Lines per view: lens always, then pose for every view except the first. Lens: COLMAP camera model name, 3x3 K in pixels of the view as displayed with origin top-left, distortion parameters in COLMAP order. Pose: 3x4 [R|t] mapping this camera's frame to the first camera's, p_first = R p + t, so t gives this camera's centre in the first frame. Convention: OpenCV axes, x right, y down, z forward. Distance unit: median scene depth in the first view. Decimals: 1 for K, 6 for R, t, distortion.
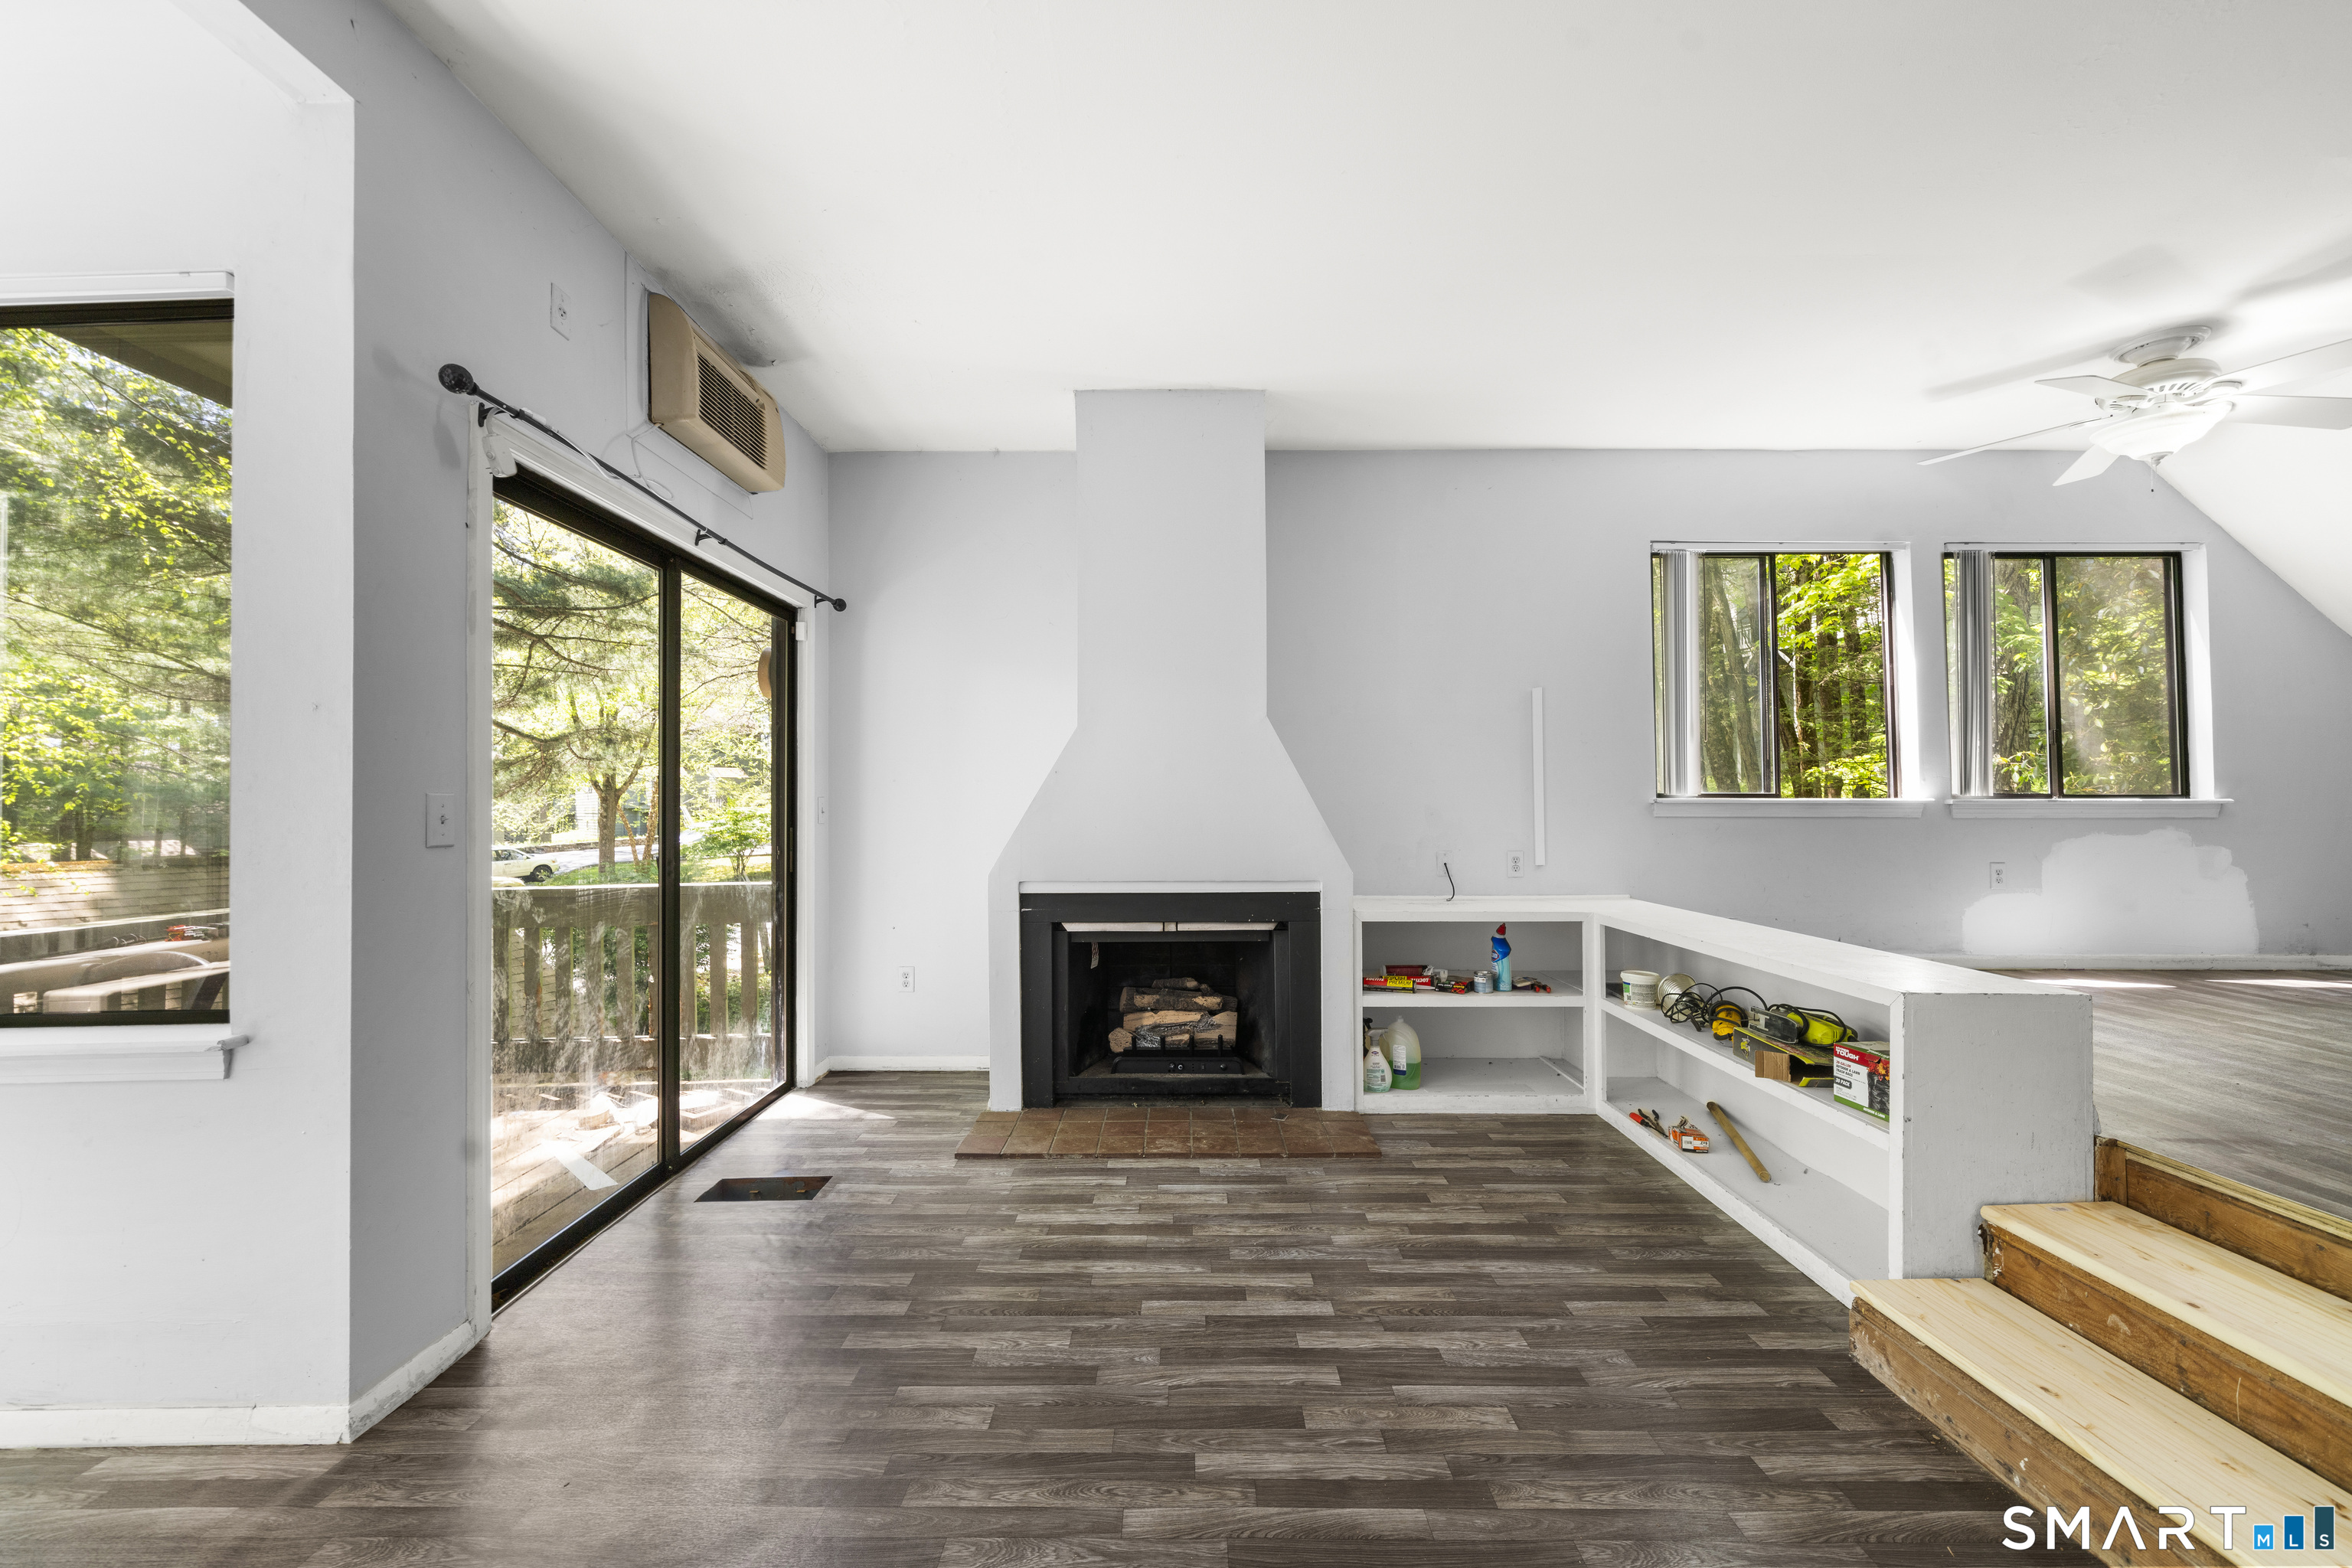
lens RADIAL K [[936.9, 0, 1172.7], [0, 936.9, 789.7], [0, 0, 1]] dist [0.000906, -0.000160]
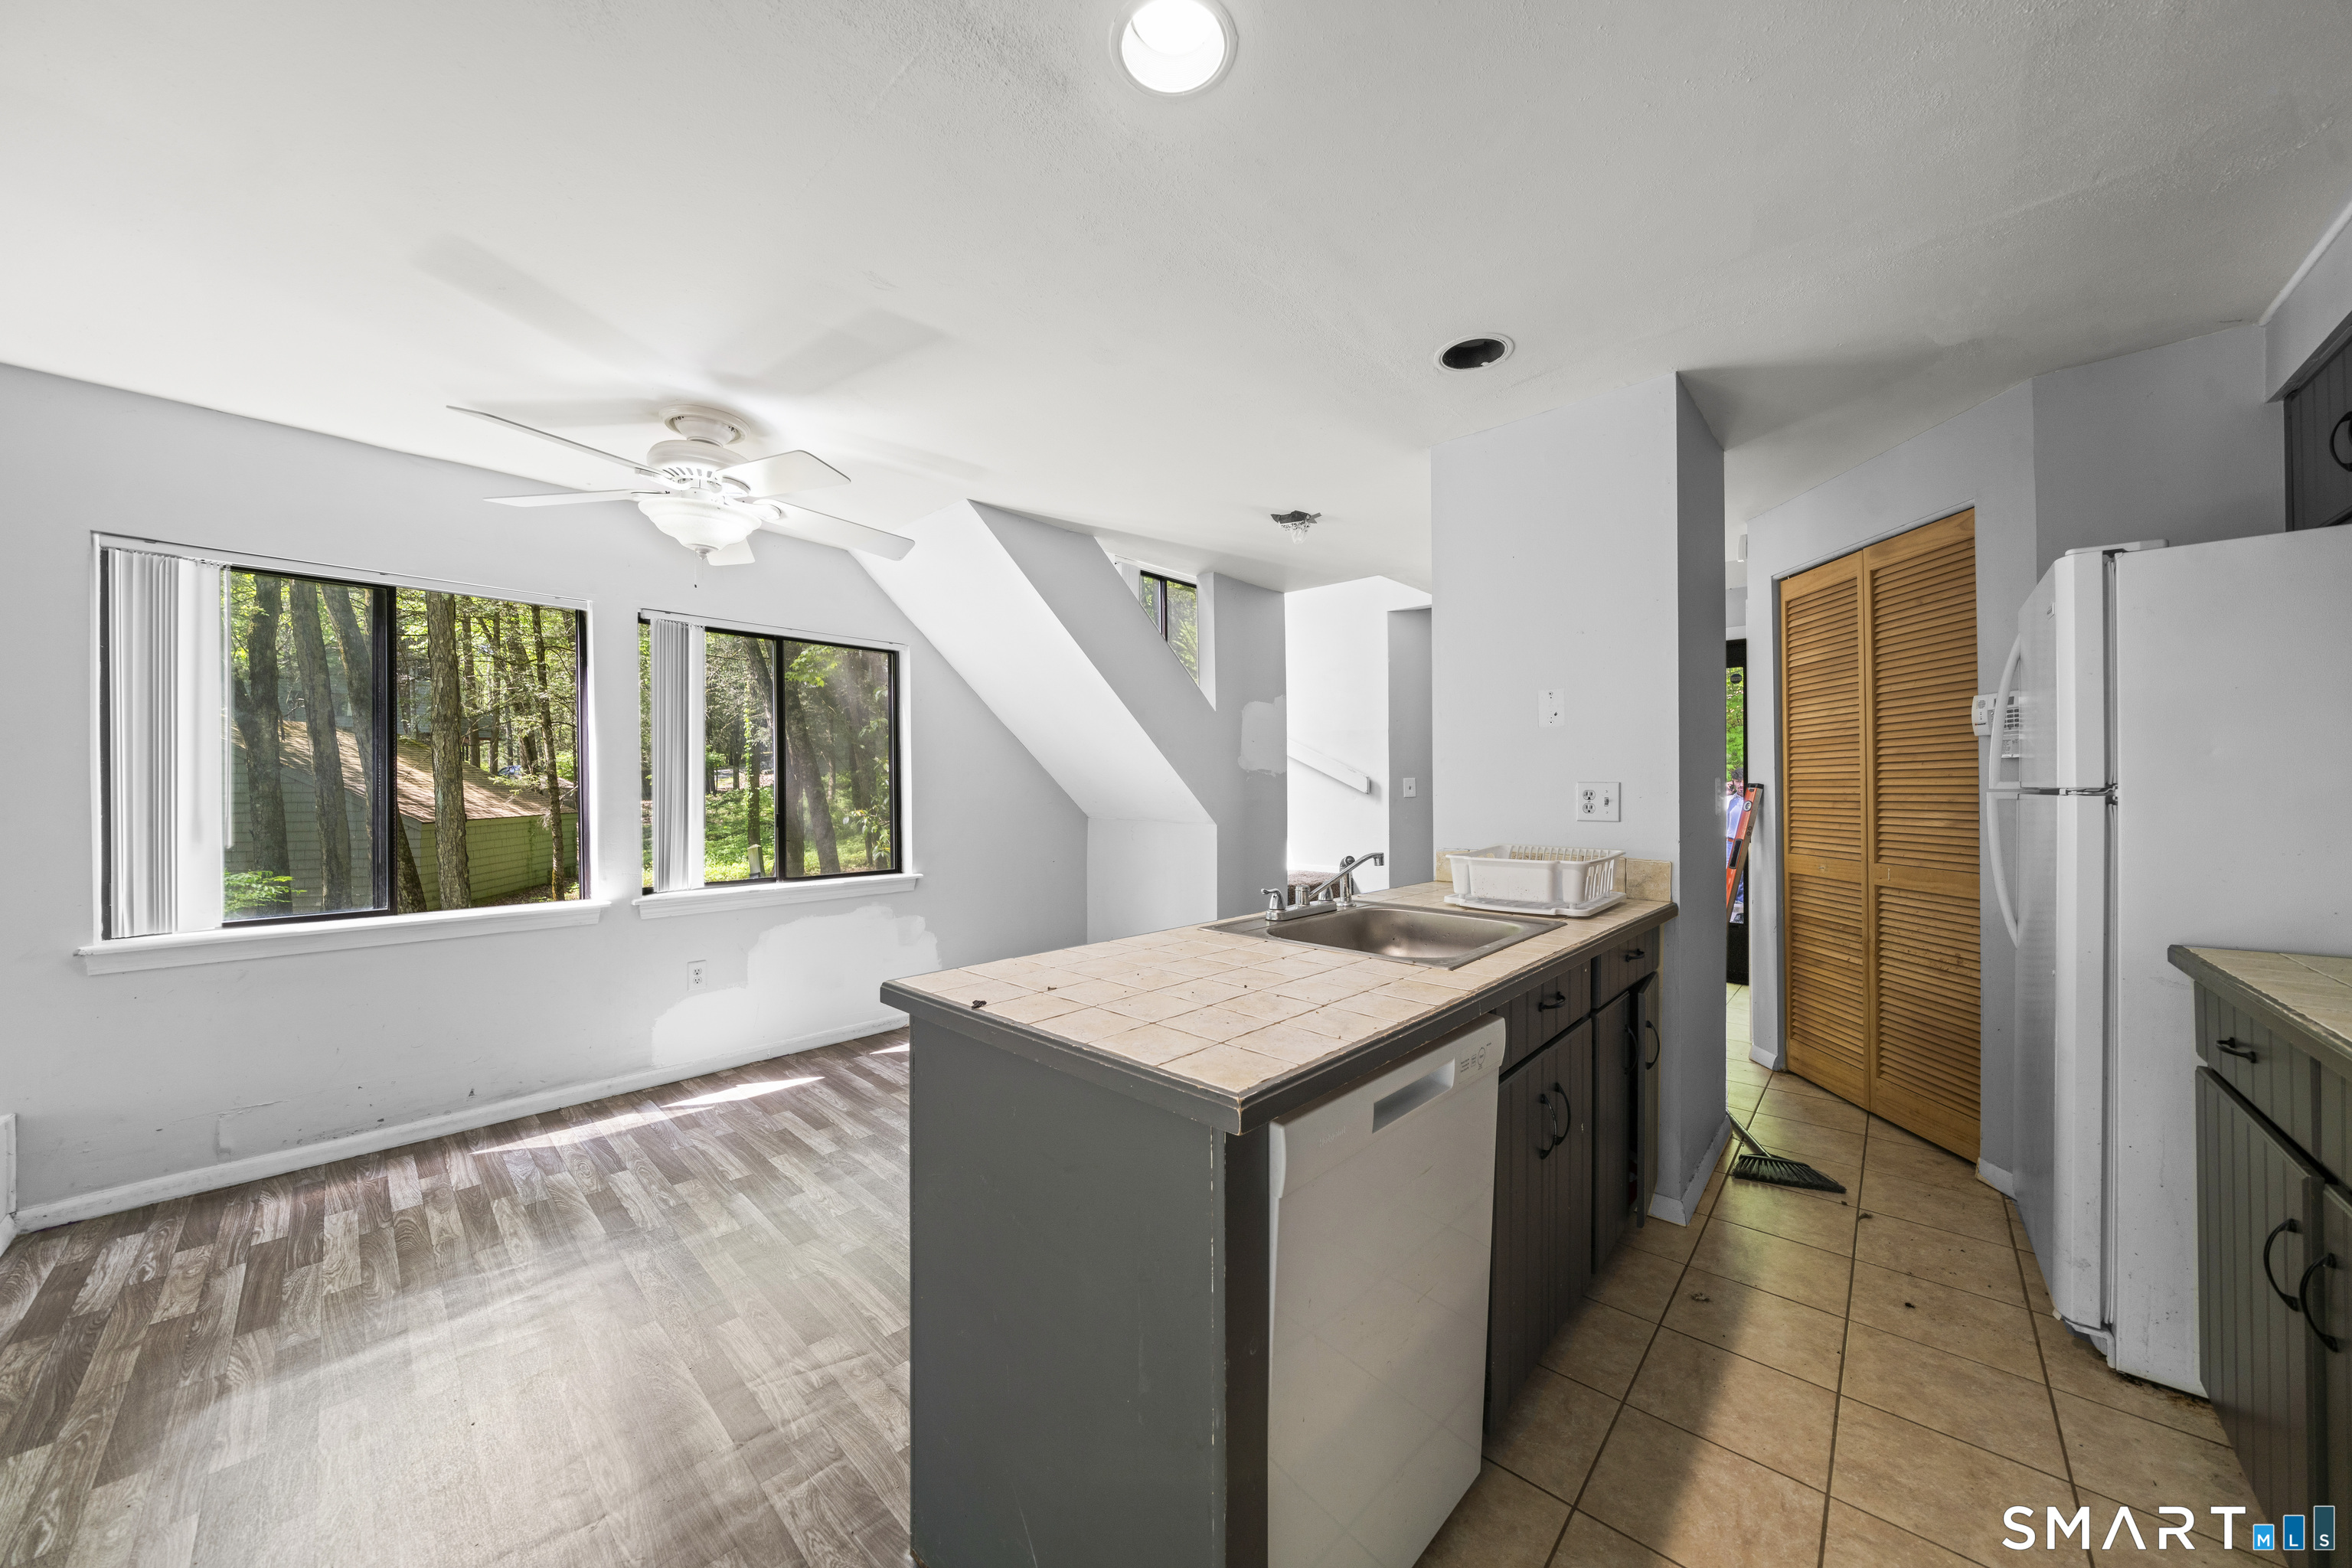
lens RADIAL K [[804.1, 0, 1176.0], [0, 804.1, 784.0], [0, 0, 1]] dist [0.000102, 0.000124]
pose [[0.675240, 0.001006, 0.737597, 0.703764], [-0.012550, 0.999870, 0.010125, -0.128542], [-0.737491, -0.016094, 0.675165, 0.132333]]
